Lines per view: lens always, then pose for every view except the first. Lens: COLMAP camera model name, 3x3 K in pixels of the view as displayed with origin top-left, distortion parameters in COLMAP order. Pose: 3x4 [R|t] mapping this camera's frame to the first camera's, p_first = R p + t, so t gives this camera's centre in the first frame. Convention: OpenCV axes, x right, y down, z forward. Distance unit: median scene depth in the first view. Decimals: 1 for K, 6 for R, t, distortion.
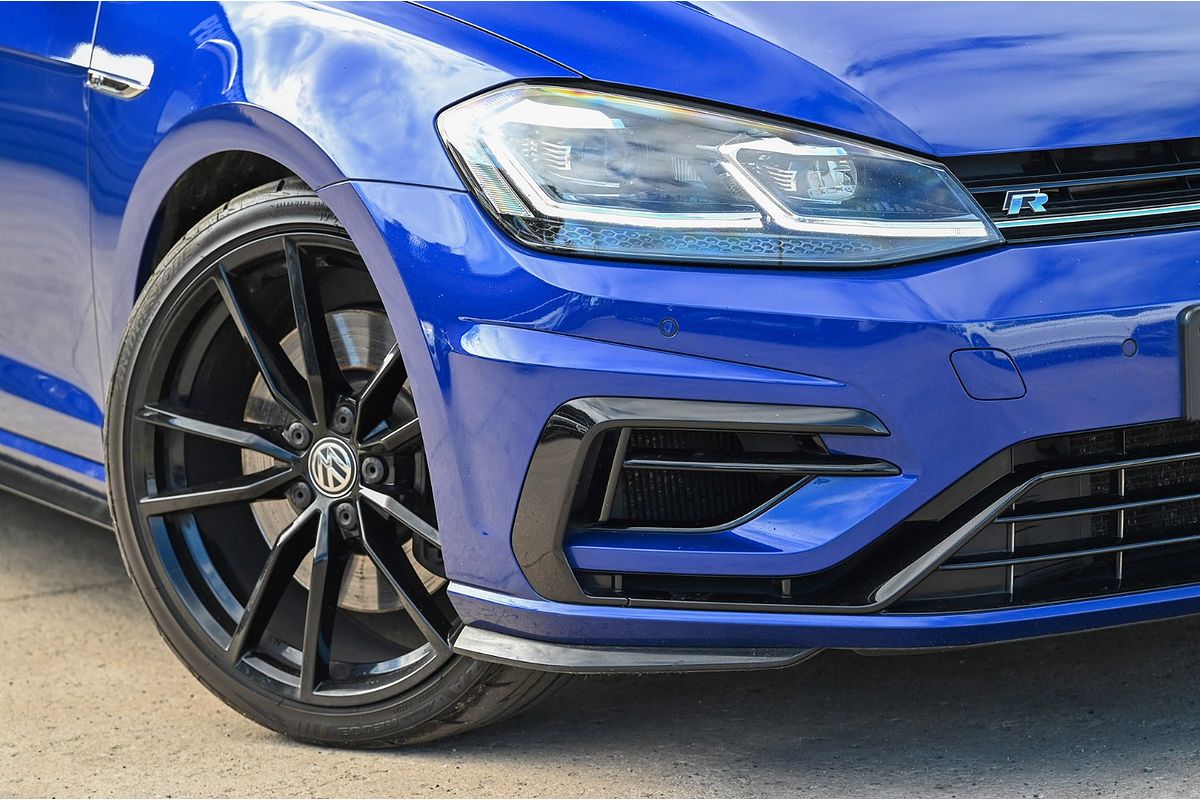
lens RADIAL K [[4123.7, 0, 600.0], [0, 4123.7, 400.0], [0, 0, 1]] dist [0.002471, -0.876210]
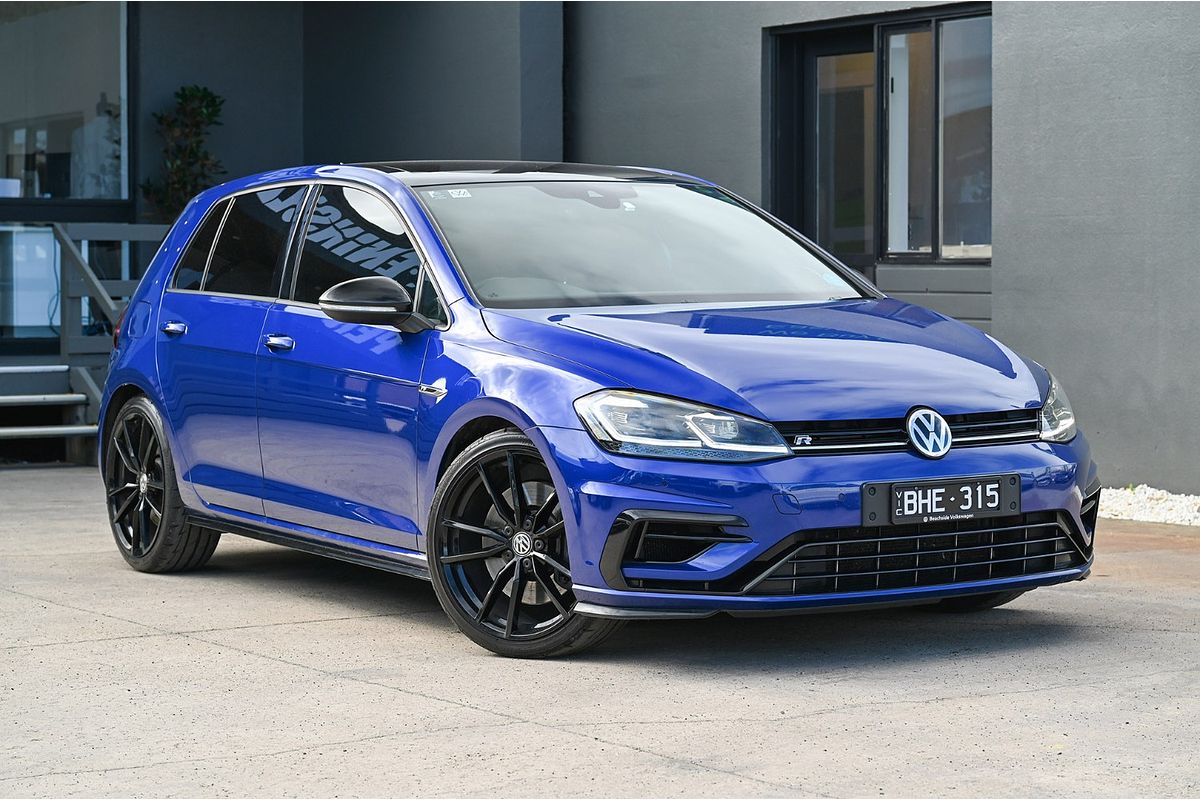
lens RADIAL K [[2529.7, 0, 600.0], [0, 2529.7, 400.0], [0, 0, 1]] dist [0.009791, 0.046577]
pose [[0.999274, 0.034565, 0.016005, -0.048916], [-0.032809, 0.994509, -0.099374, 0.085855], [-0.019352, 0.098777, 0.994921, -0.562506]]
